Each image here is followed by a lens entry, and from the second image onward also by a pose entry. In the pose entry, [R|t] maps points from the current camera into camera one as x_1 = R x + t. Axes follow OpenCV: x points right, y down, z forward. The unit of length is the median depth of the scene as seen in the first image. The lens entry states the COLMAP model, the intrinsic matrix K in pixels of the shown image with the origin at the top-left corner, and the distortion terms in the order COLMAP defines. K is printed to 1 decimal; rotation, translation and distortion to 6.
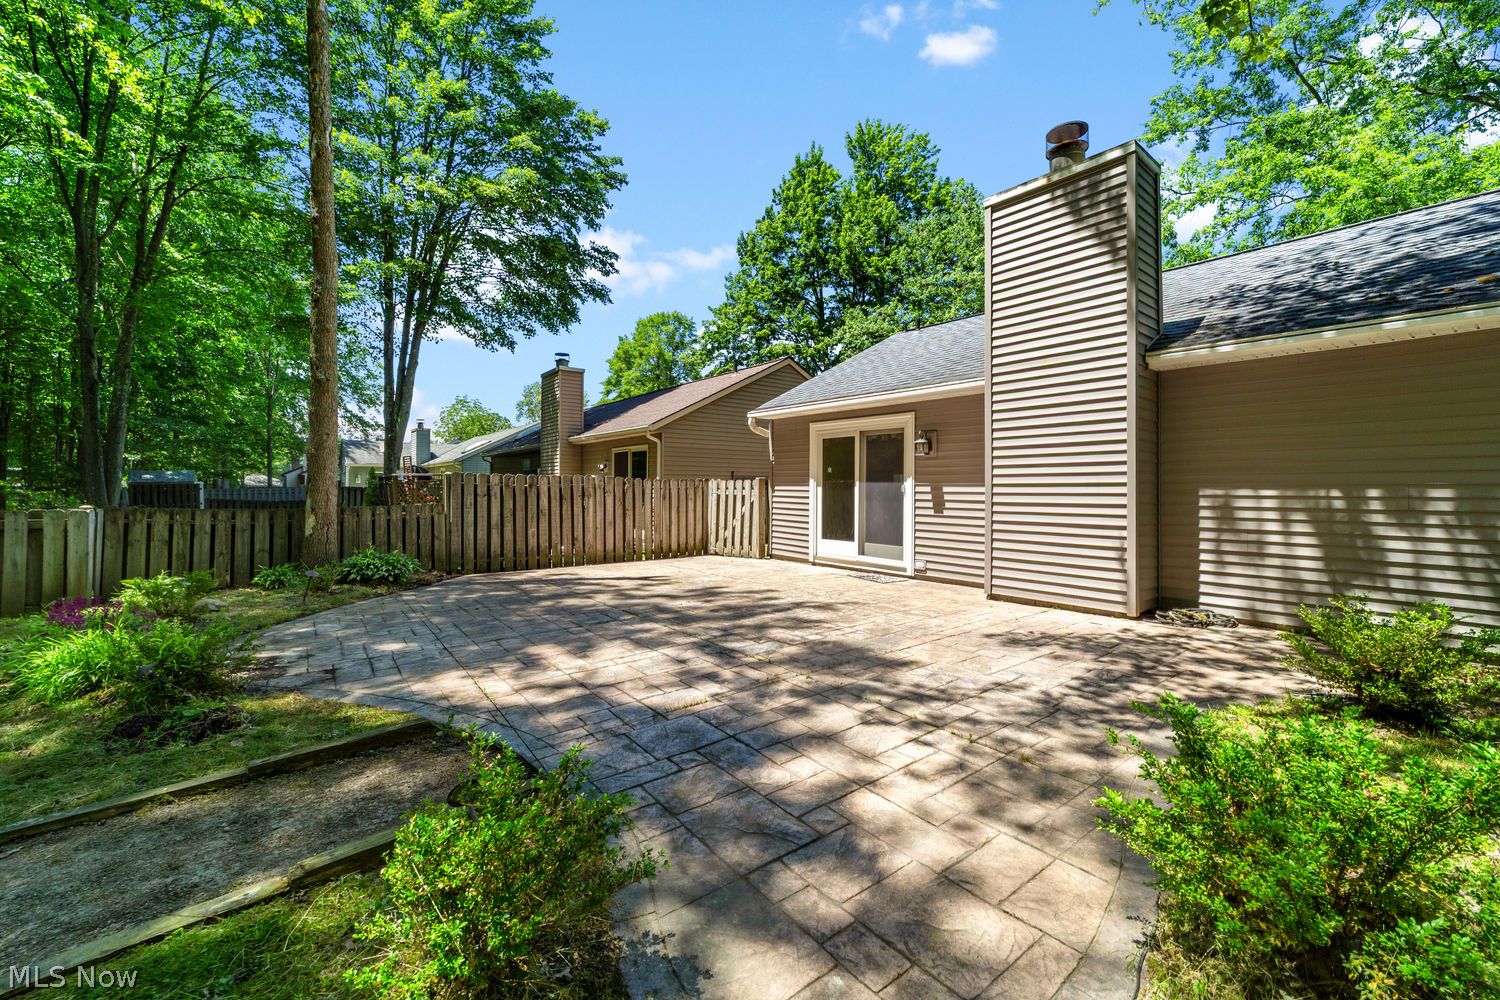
lens RADIAL K [[622.8, 0, 753.8], [0, 622.8, 490.6], [0, 0, 1]] dist [-0.016334, 0.000151]
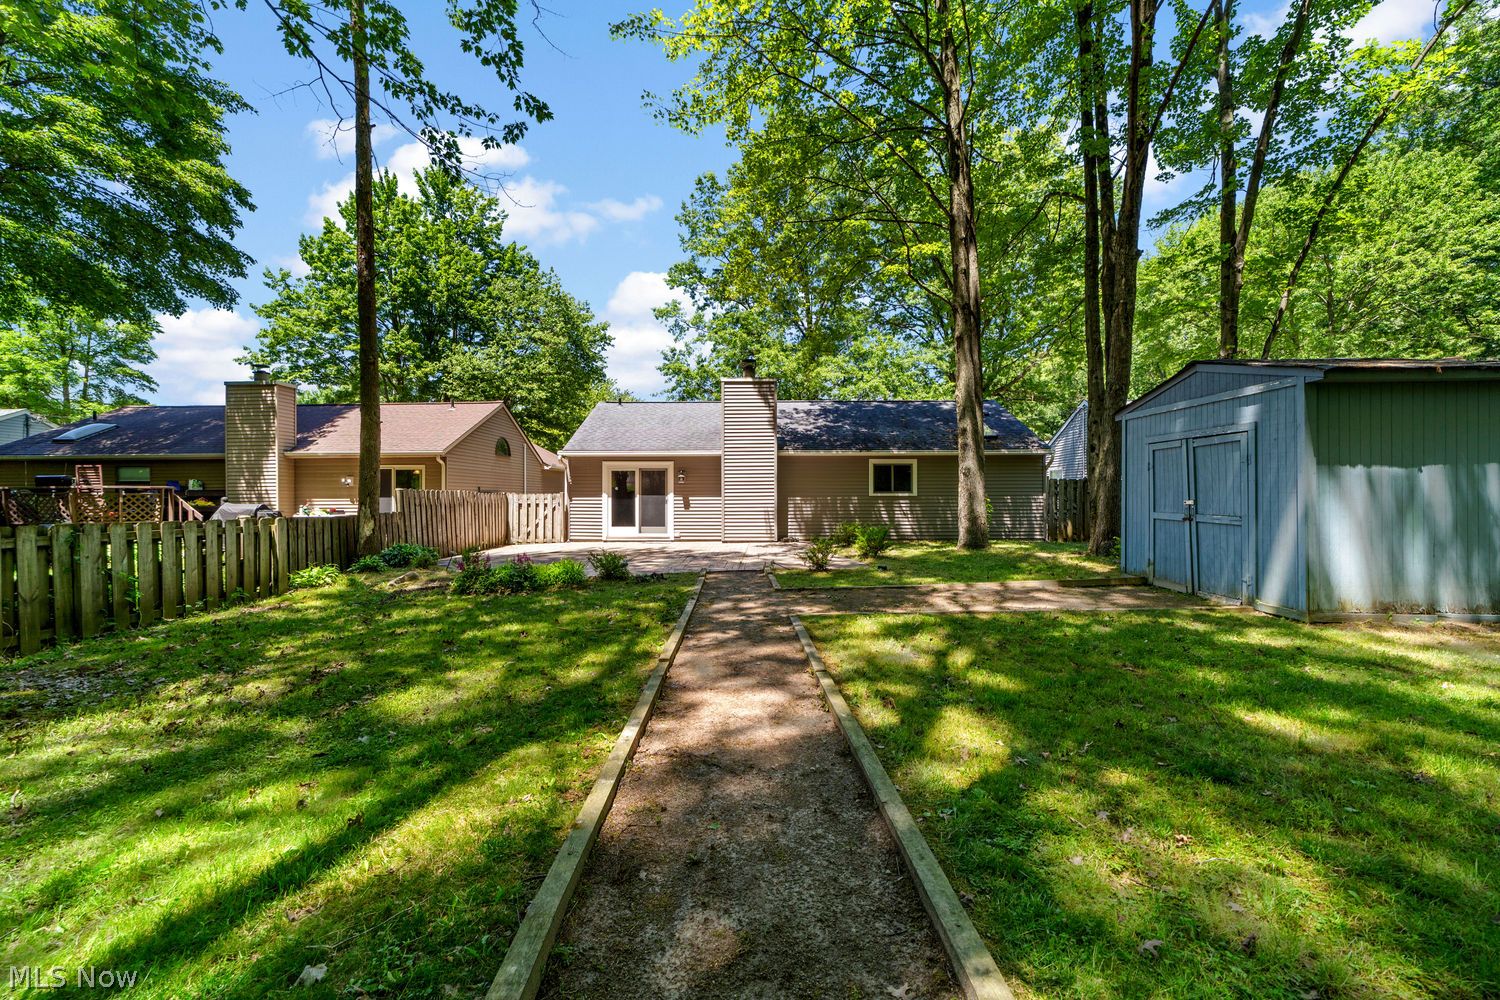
lens RADIAL K [[622.8, 0, 746.7], [0, 622.8, 501.9], [0, 0, 1]] dist [-0.016334, 0.000151]
pose [[0.605444, -0.010368, 0.795821, -0.969229], [0.007875, 0.999944, 0.007036, -0.002814], [-0.795849, 0.002007, 0.605492, -0.350638]]
